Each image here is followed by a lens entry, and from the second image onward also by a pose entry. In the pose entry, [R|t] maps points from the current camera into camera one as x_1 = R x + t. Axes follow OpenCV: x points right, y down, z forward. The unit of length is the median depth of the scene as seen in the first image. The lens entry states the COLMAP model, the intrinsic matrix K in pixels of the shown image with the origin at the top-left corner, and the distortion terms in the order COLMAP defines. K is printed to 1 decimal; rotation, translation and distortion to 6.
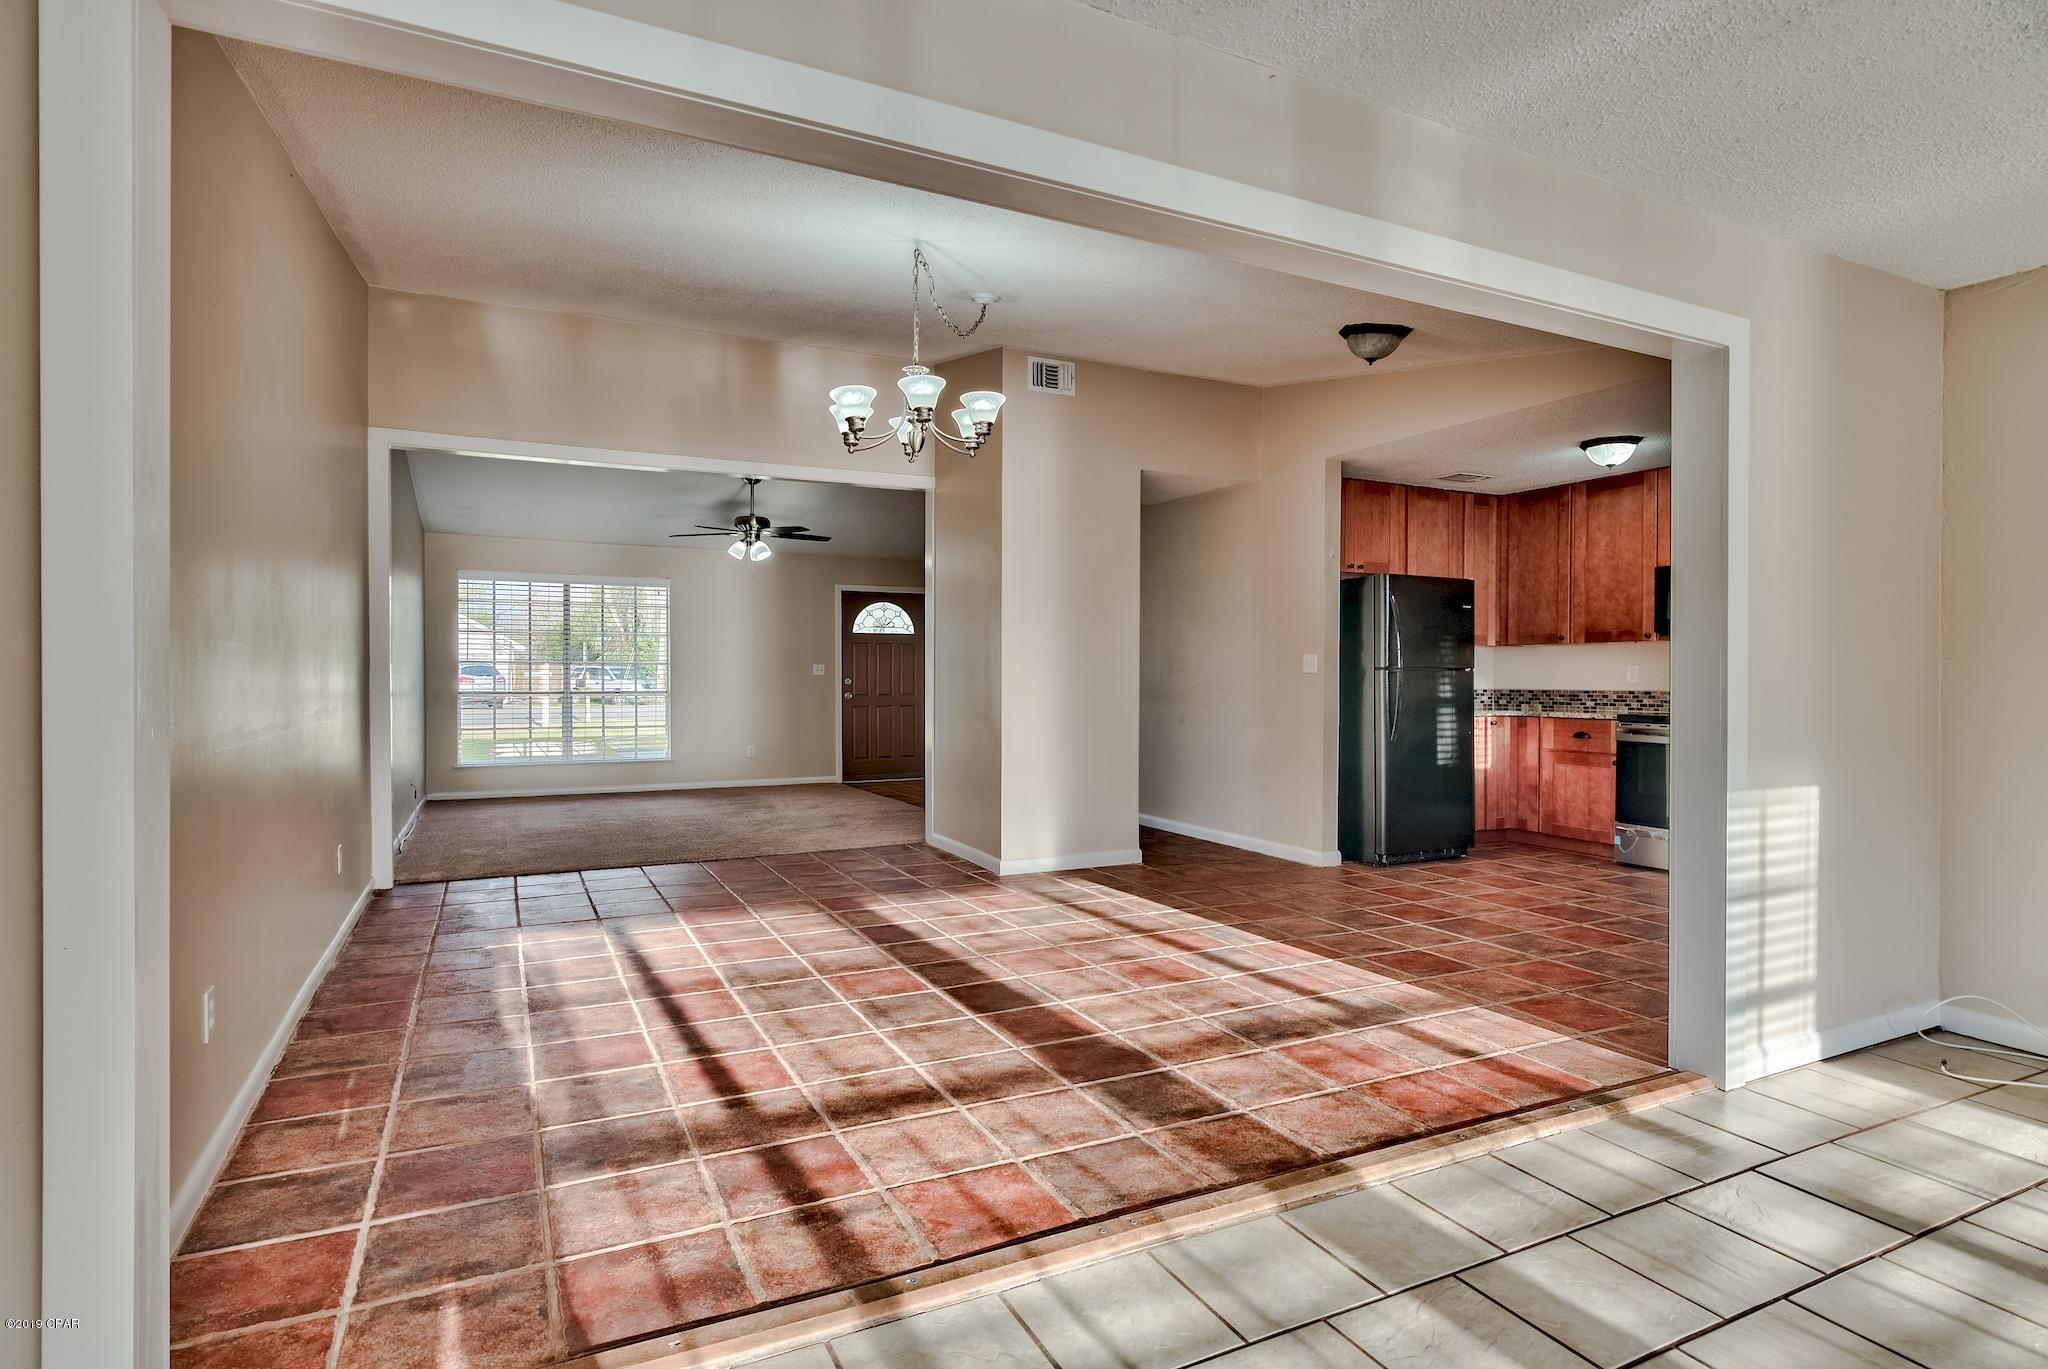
lens RADIAL K [[1042.2, 0, 1023.7], [0, 1042.2, 680.1], [0, 0, 1]] dist [0.000124, -0.001278]
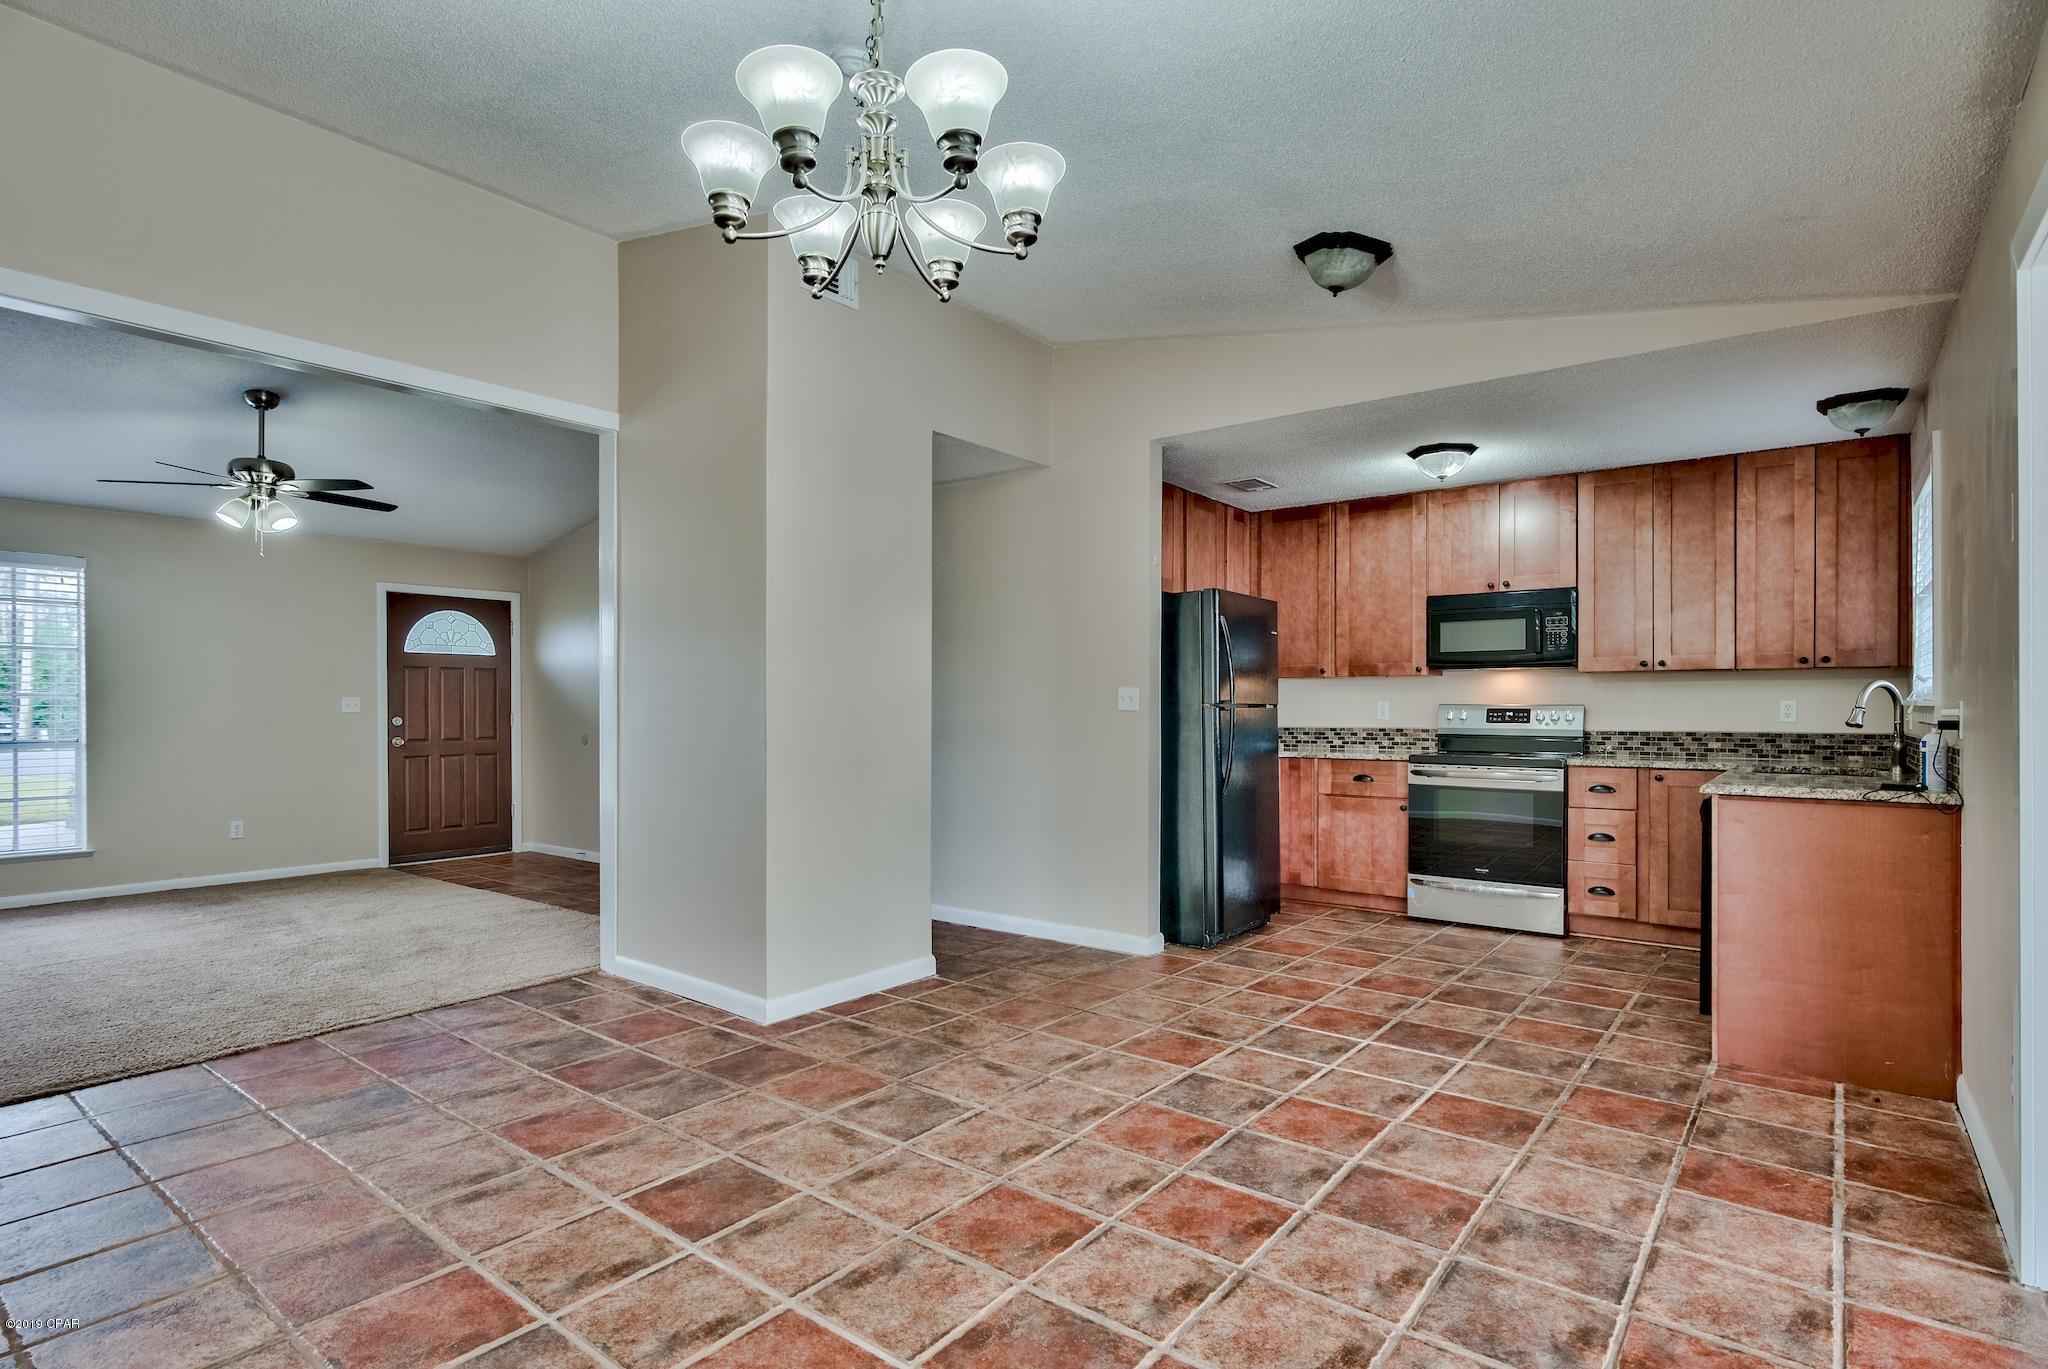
lens RADIAL K [[1042.2, 0, 970.4], [0, 1042.2, 707.4], [0, 0, 1]] dist [0.000124, -0.001278]
pose [[0.916920, -0.000924, 0.399070, -0.138589], [0.002937, 0.999986, -0.004432, -0.005721], [-0.399061, 0.005236, 0.916910, 0.296932]]
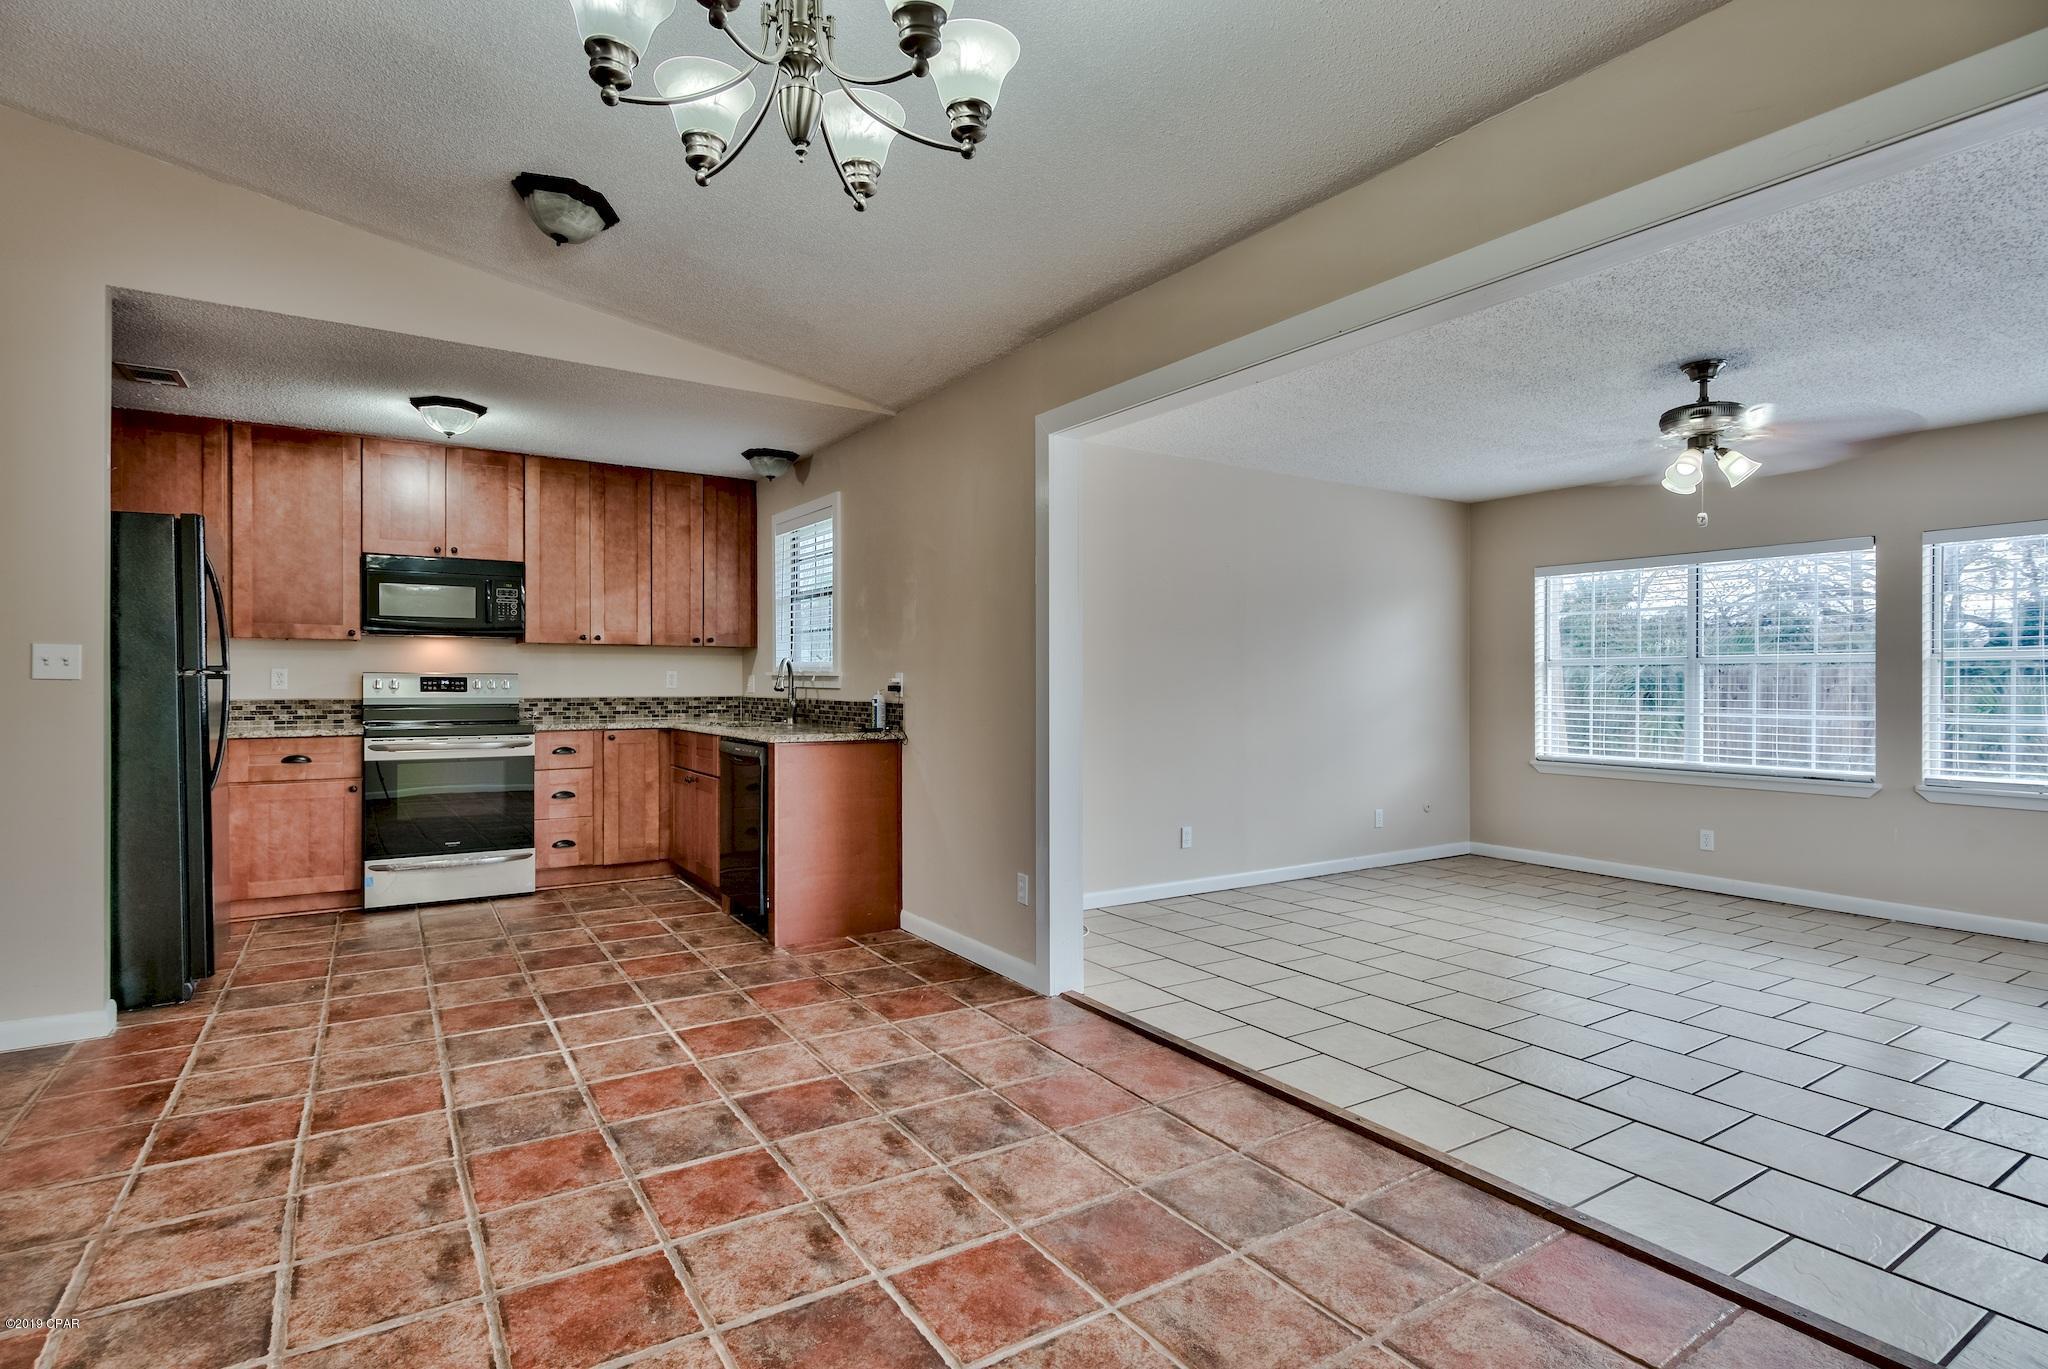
lens RADIAL K [[1042.2, 0, 1051.8], [0, 1042.2, 677.7], [0, 0, 1]] dist [0.000124, -0.001278]
pose [[-0.123485, 0.000081, 0.992346, -0.289044], [0.001829, 0.999998, 0.000146, -0.005973], [-0.992345, 0.001833, -0.123485, 0.532126]]
